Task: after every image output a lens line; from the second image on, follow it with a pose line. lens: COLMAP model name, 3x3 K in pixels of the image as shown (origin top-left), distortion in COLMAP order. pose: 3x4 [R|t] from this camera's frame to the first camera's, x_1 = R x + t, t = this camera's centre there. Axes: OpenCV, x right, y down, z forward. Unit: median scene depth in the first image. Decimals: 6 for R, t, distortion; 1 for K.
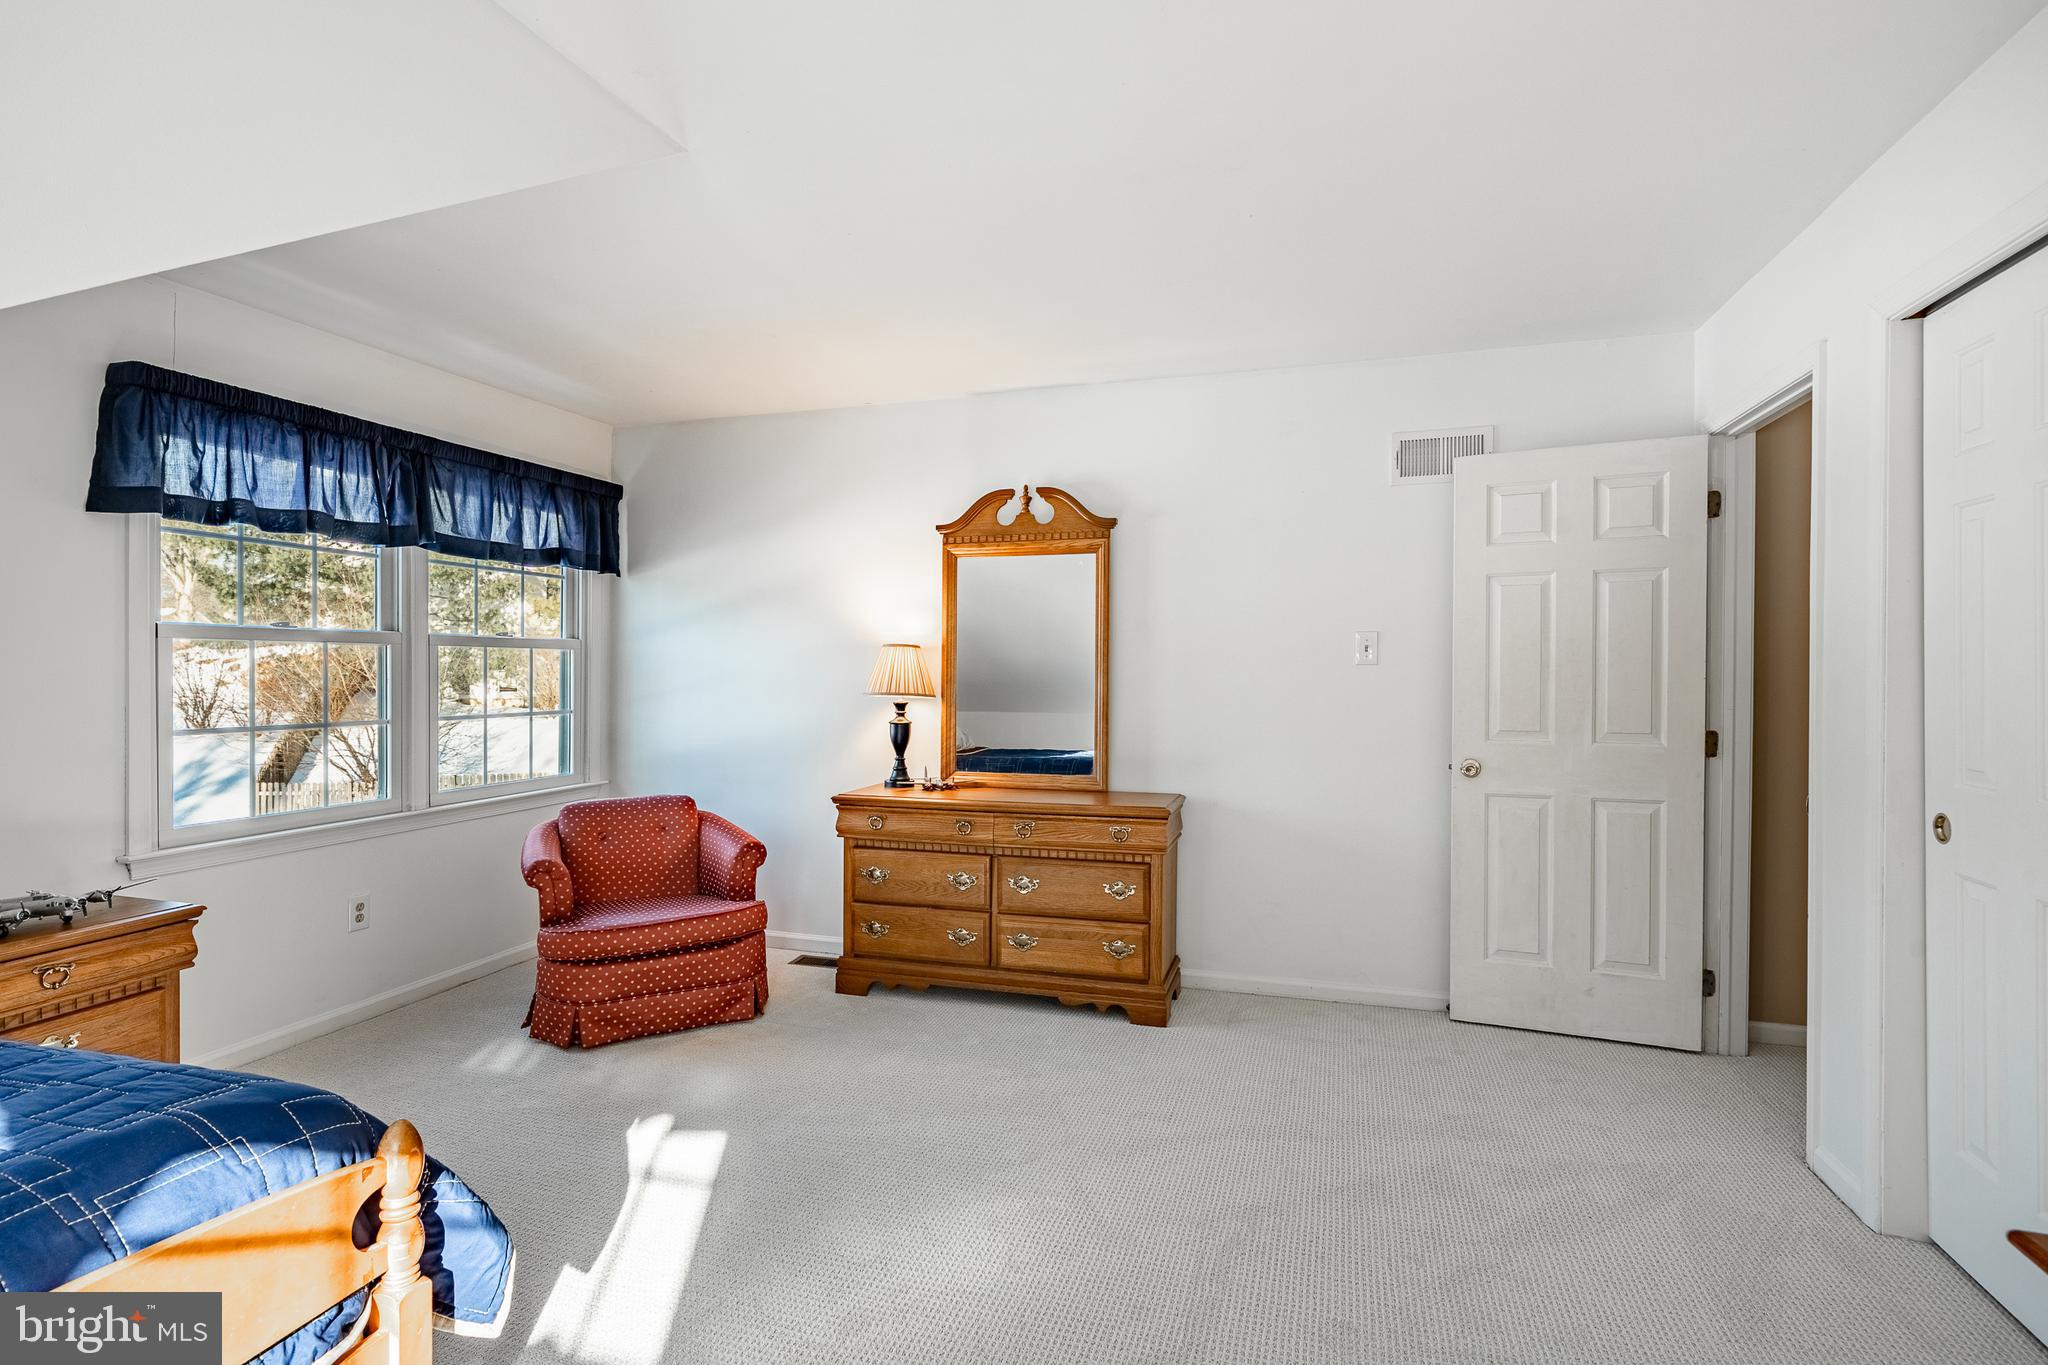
lens RADIAL K [[999.0, 0, 1014.9], [0, 999.0, 678.1], [0, 0, 1]] dist [-0.001023, 0.000775]
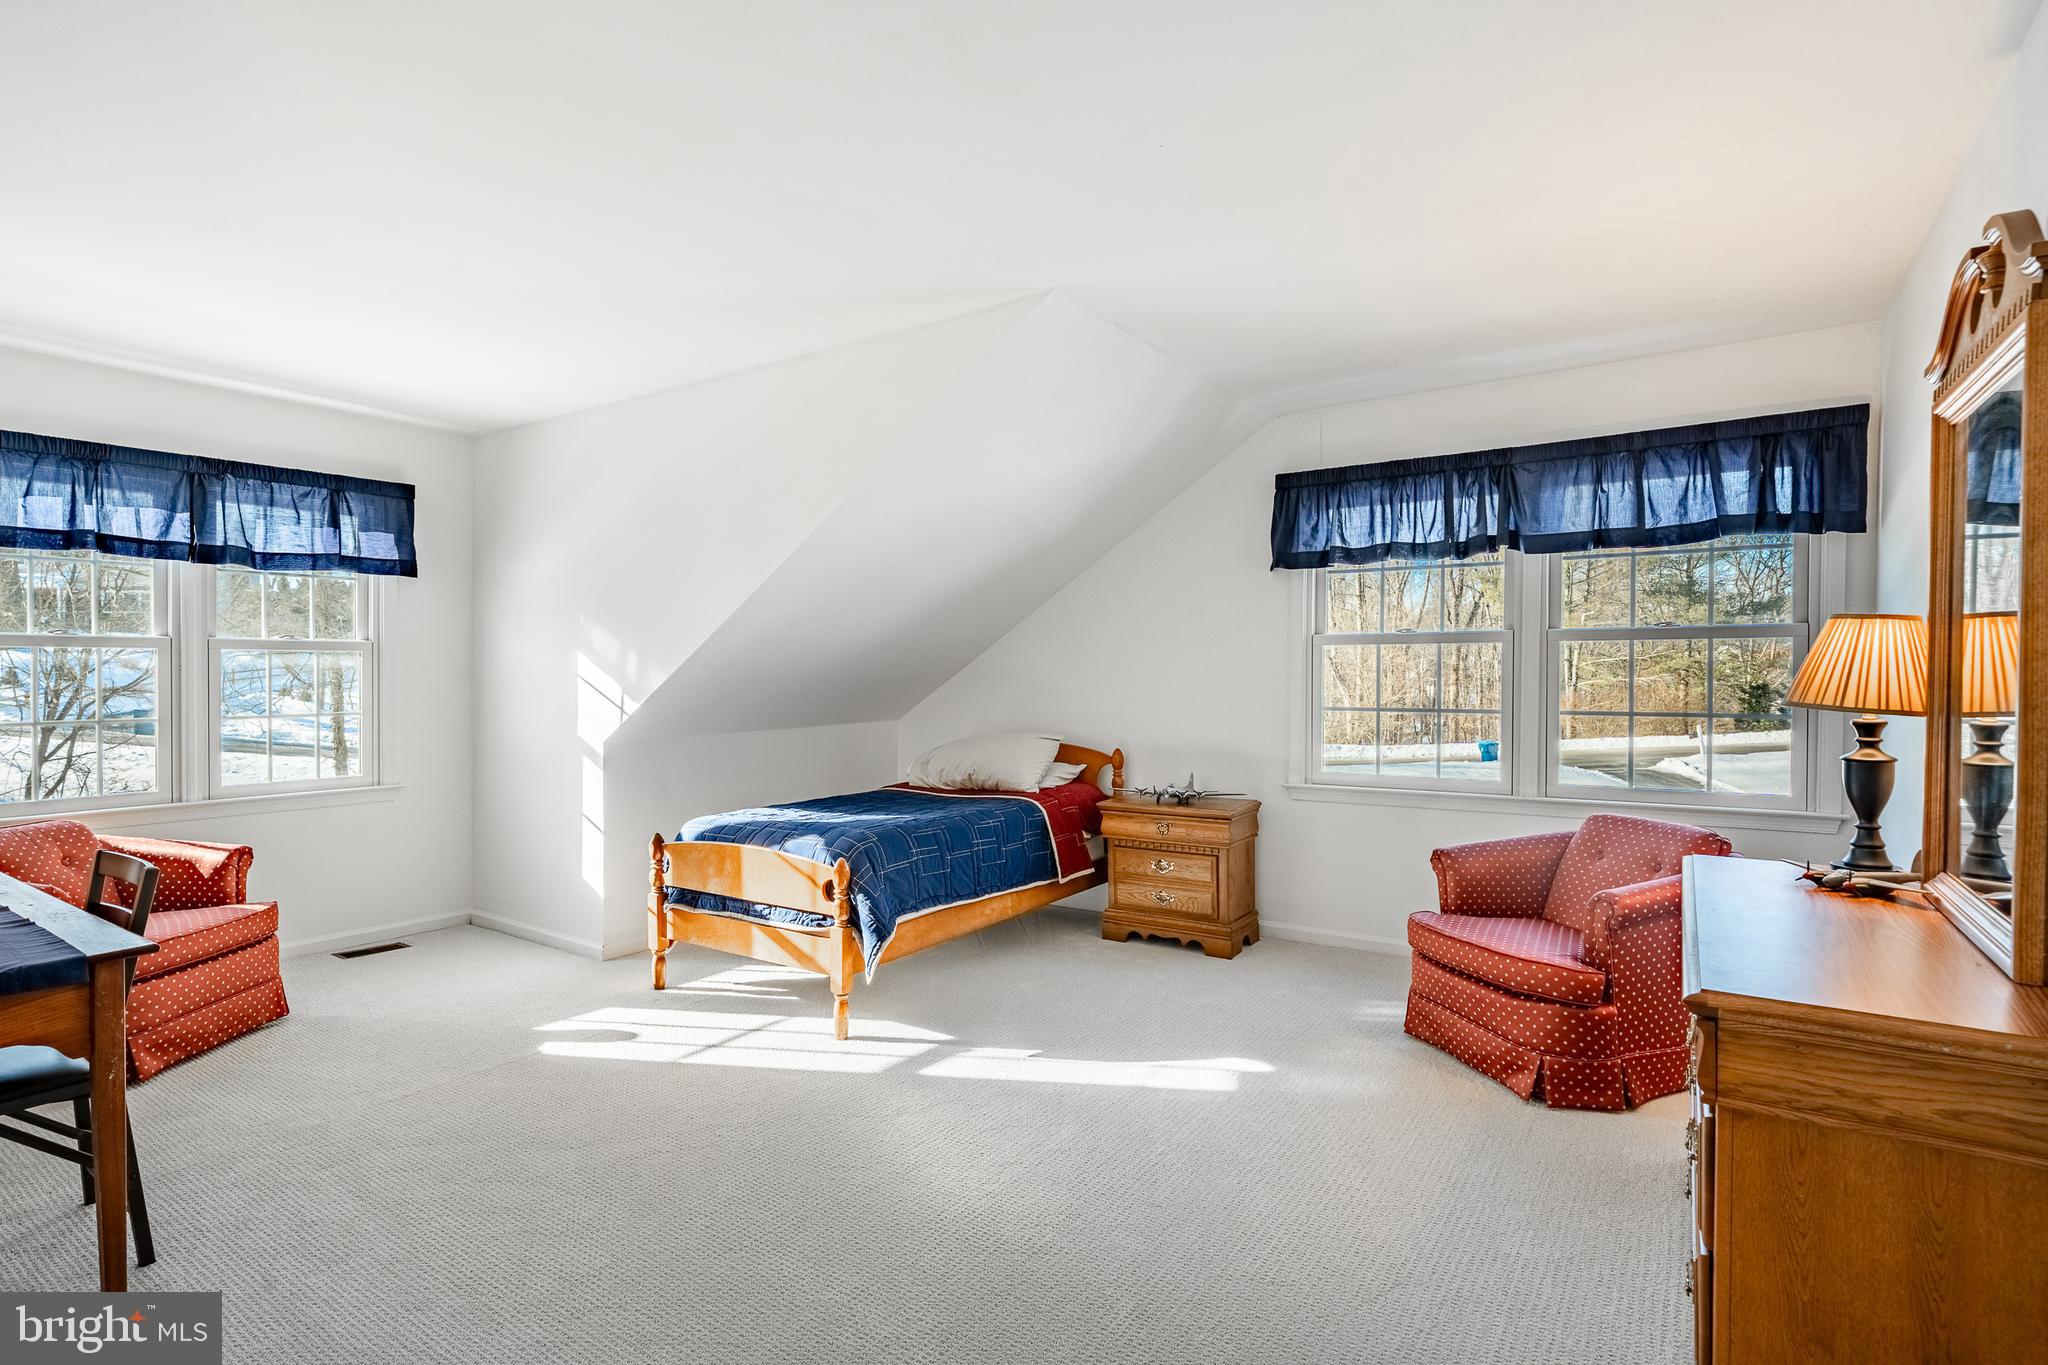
lens RADIAL K [[999.0, 0, 1017.5], [0, 999.0, 681.9], [0, 0, 1]] dist [-0.001023, 0.000775]
pose [[-0.280464, 0.015116, -0.959745, 0.615903], [-0.003385, 0.999854, 0.016736, -0.006318], [0.959859, 0.007943, -0.280372, 0.827770]]
